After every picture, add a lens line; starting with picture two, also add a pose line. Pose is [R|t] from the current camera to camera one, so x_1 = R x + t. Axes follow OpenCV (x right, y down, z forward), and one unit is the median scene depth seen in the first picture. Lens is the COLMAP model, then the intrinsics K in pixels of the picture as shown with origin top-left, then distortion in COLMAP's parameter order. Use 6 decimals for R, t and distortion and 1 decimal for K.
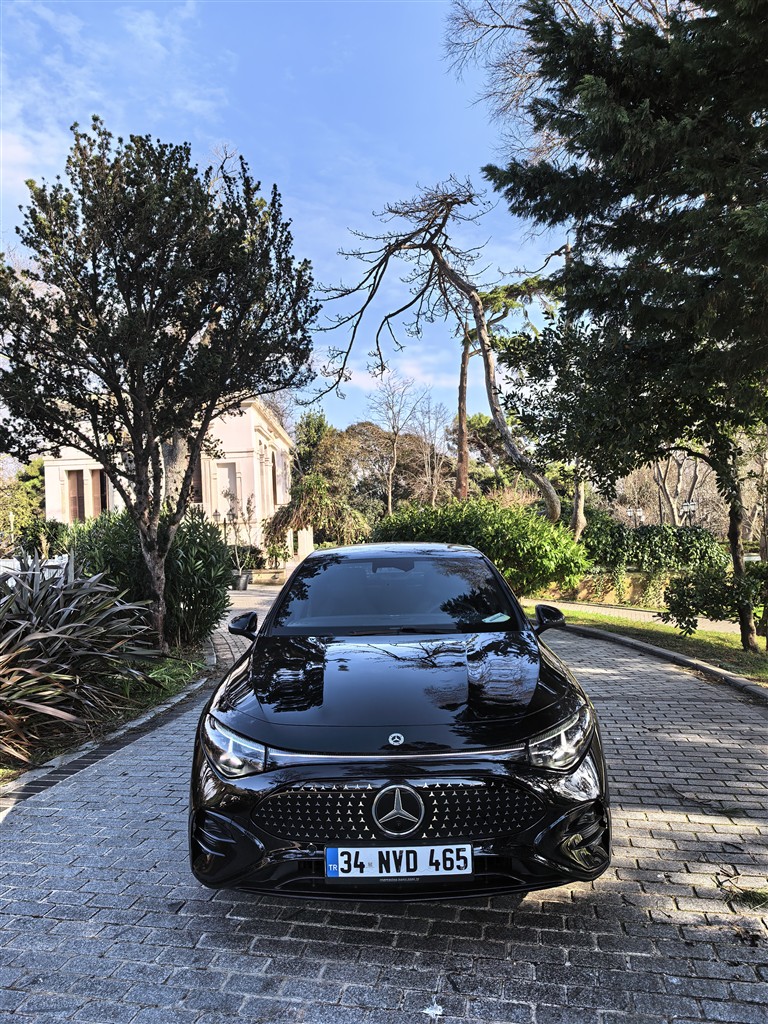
lens RADIAL K [[728.2, 0, 382.4], [0, 728.2, 508.7], [0, 0, 1]] dist [0.027313, -0.021450]
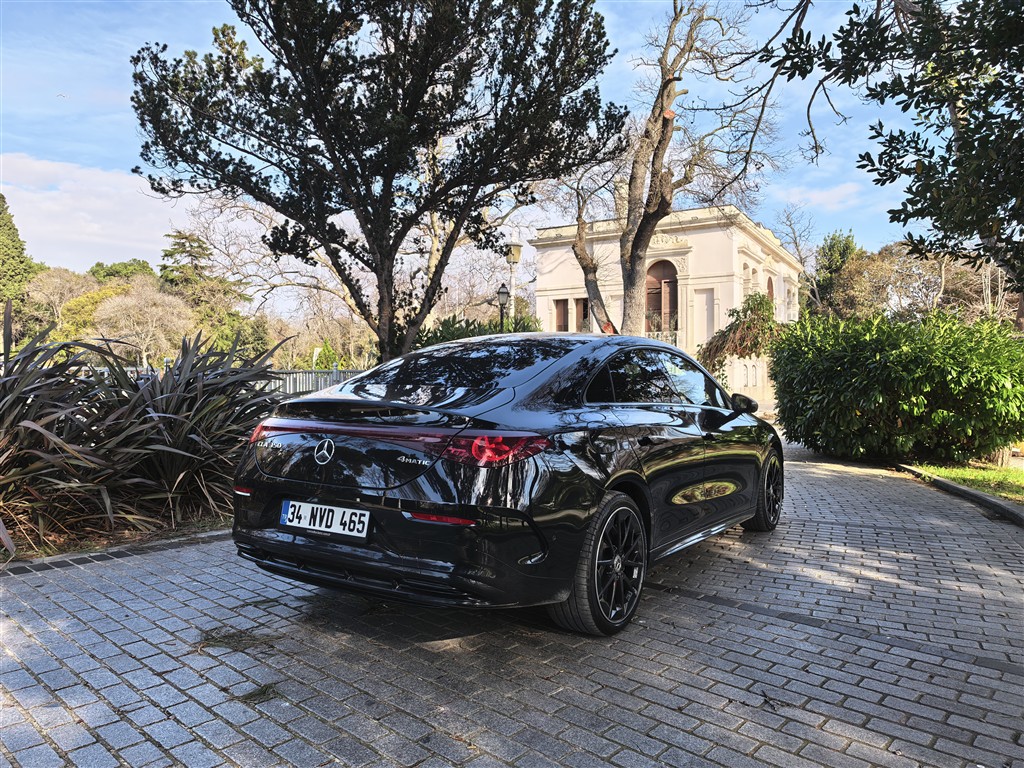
lens RADIAL K [[728.2, 0, 510.9], [0, 728.2, 377.6], [0, 0, 1]] dist [0.027313, -0.021450]
pose [[0.850198, 0.042274, -0.524763, 0.705650], [-0.019470, 0.998614, 0.048903, 0.098167], [0.526103, -0.031360, 0.849843, 0.733415]]
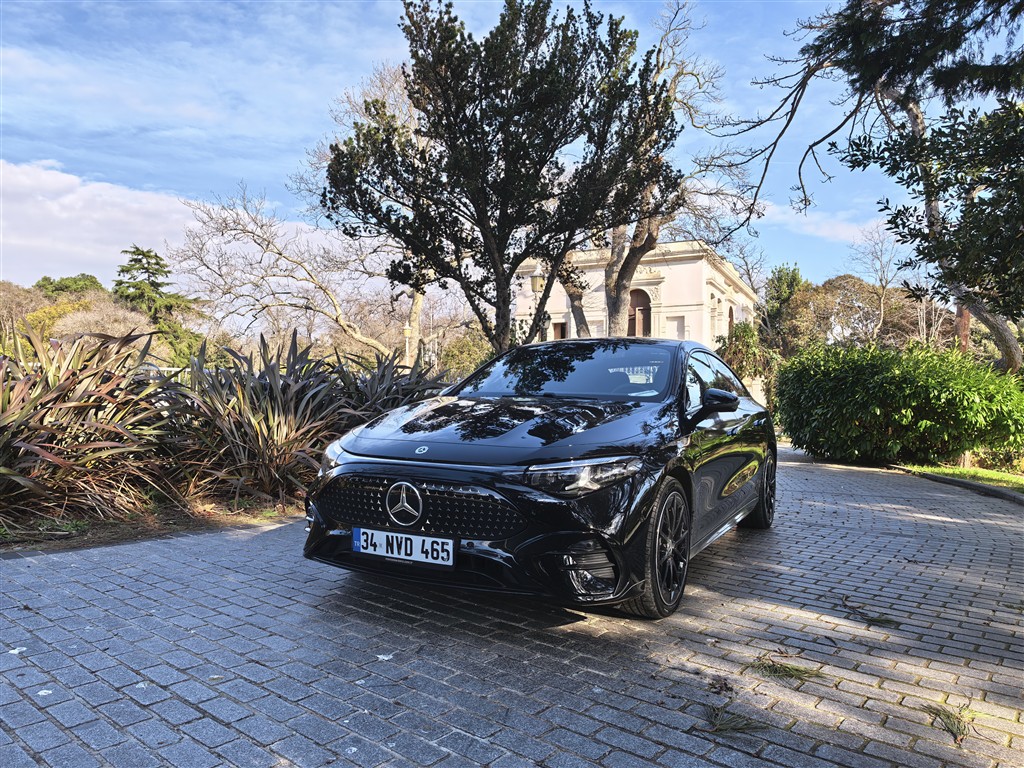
lens RADIAL K [[728.2, 0, 512.9], [0, 728.2, 379.8], [0, 0, 1]] dist [0.027313, -0.021450]
pose [[0.888554, 0.038122, -0.457186, 0.501682], [-0.033089, 0.999272, 0.019013, 0.130045], [0.457578, -0.001766, 0.889168, 0.024267]]
